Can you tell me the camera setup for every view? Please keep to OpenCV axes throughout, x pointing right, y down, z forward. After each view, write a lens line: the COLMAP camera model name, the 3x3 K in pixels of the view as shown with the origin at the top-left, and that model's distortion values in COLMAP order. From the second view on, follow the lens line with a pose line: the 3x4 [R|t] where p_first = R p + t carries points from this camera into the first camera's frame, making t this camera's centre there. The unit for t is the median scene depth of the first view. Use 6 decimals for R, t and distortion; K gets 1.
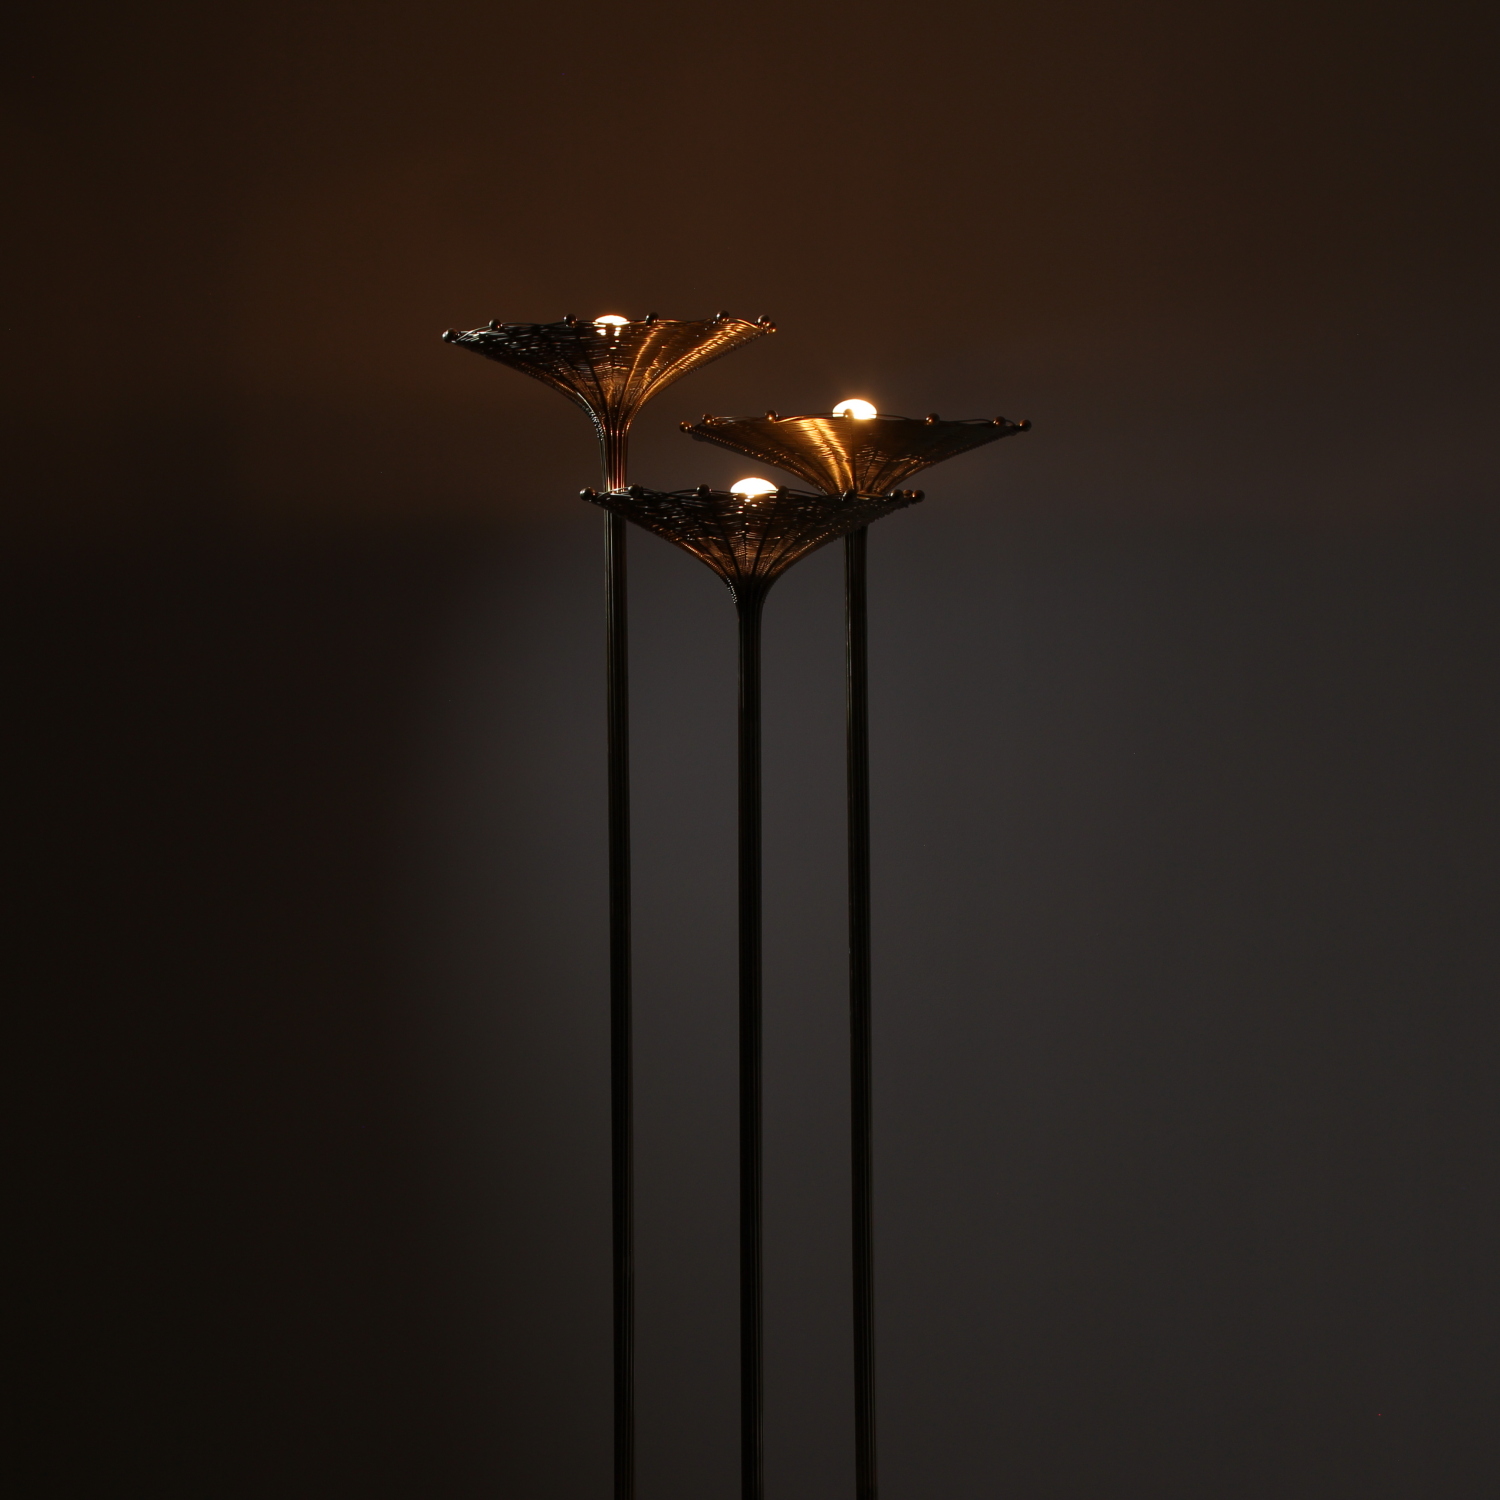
lens RADIAL K [[3682.3, 0, 714.1], [0, 3682.3, 747.1], [0, 0, 1]] dist [0.077891, 0.406238]
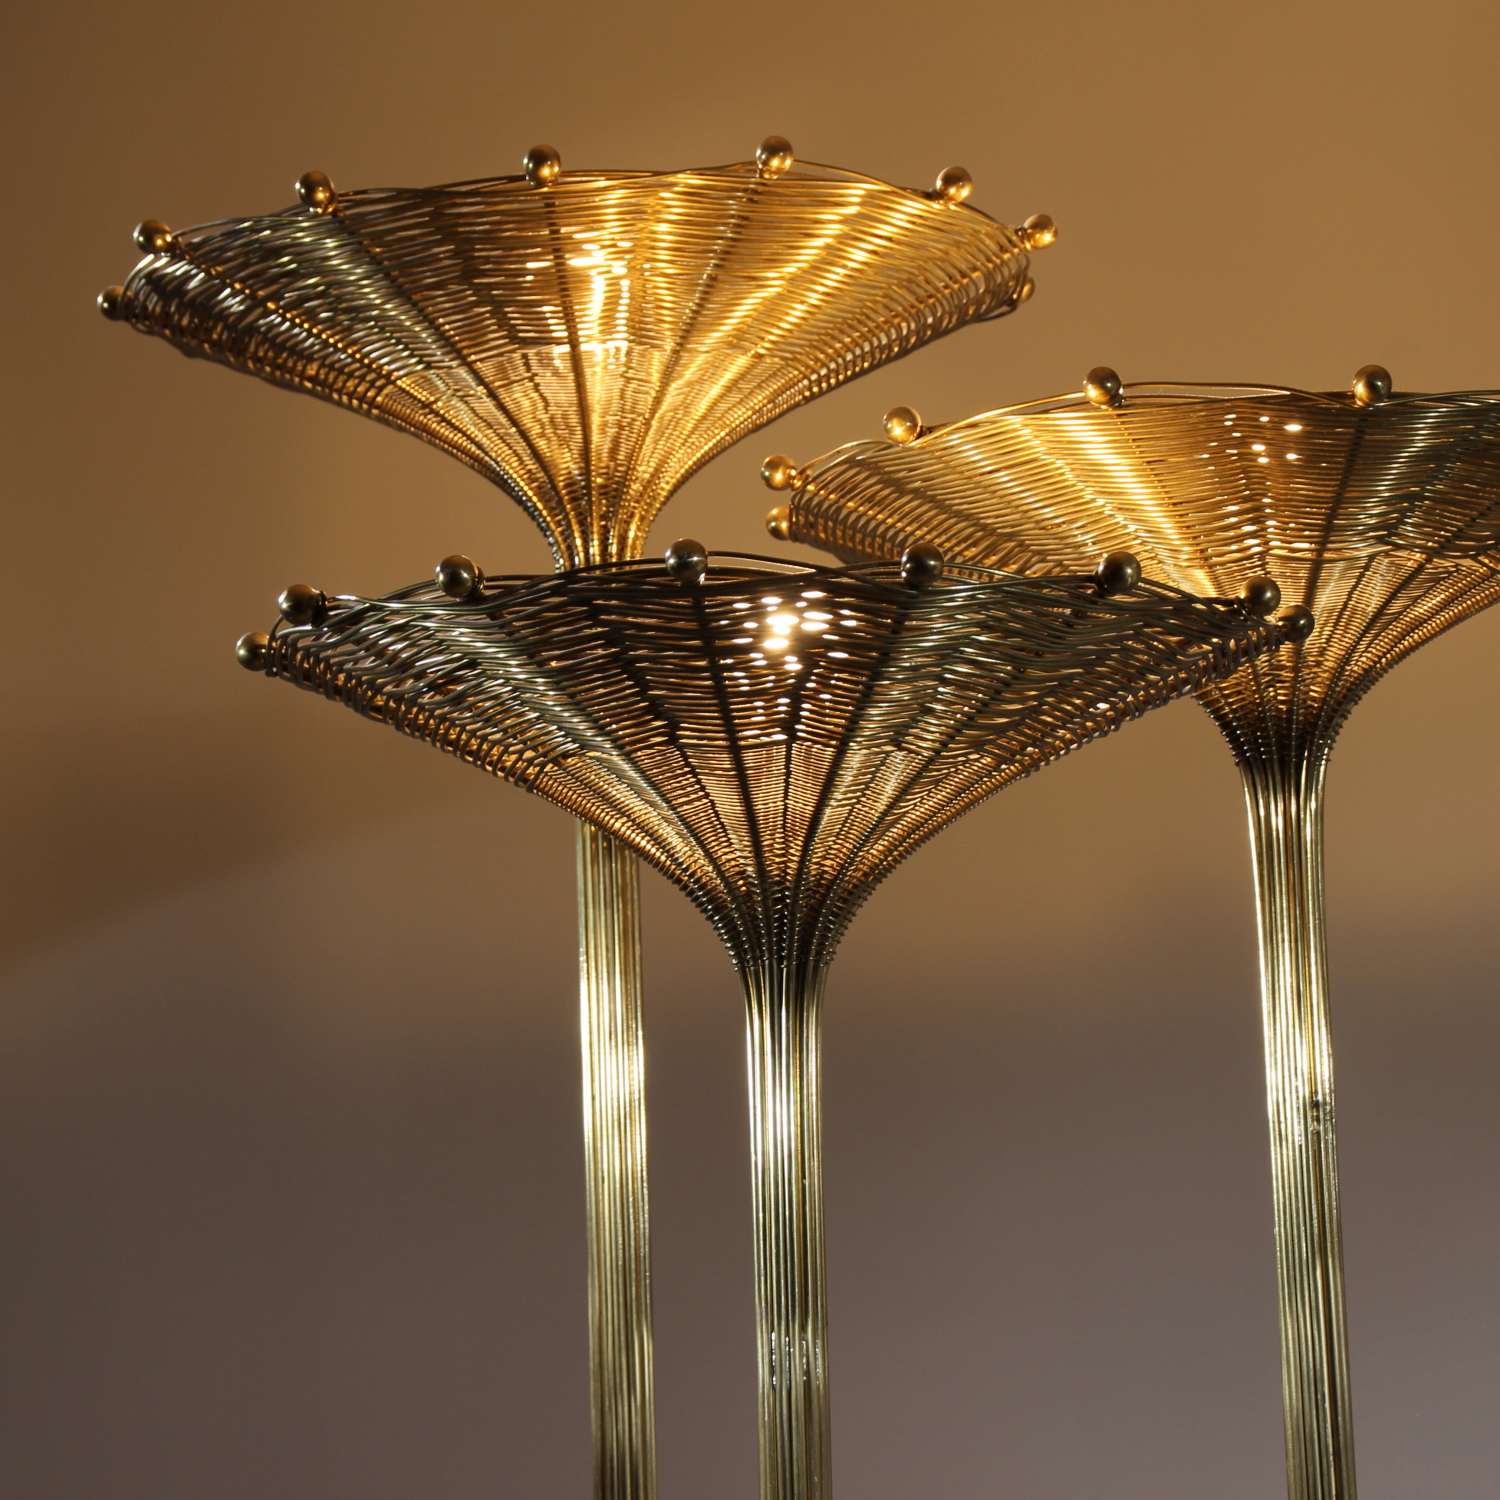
lens RADIAL K [[5501.4, 0, 750.0], [0, 5501.4, 750.0], [0, 0, 1]] dist [0.375229, 1.755425]
pose [[0.942270, -0.063813, -0.328719, 0.162778], [0.004580, 0.984038, -0.177897, 0.027051], [0.334824, 0.166121, 0.927522, 0.536039]]
